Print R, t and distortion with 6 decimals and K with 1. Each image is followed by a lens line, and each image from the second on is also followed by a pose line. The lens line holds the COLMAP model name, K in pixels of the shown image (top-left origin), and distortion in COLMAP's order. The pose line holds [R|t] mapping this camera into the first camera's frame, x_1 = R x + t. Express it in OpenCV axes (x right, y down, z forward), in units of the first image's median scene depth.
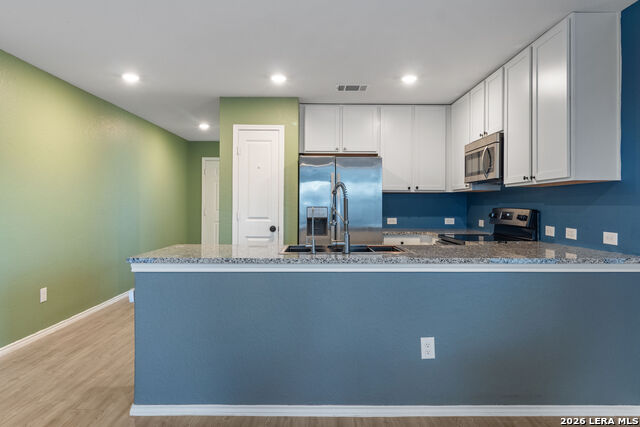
lens RADIAL K [[408.0, 0, 319.8], [0, 408.0, 205.7], [0, 0, 1]] dist [-0.000211, 0.000178]
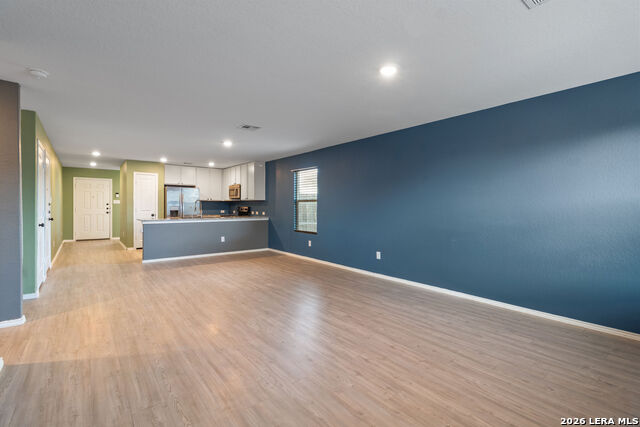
lens RADIAL K [[293.8, 0, 321.5], [0, 293.8, 207.0], [0, 0, 1]] dist [0.001122, 0.000178]
pose [[0.780036, -0.001789, 0.625733, -0.489523], [-0.000937, 0.999991, 0.004027, -0.000319], [-0.625734, -0.003727, 0.780027, -1.169915]]
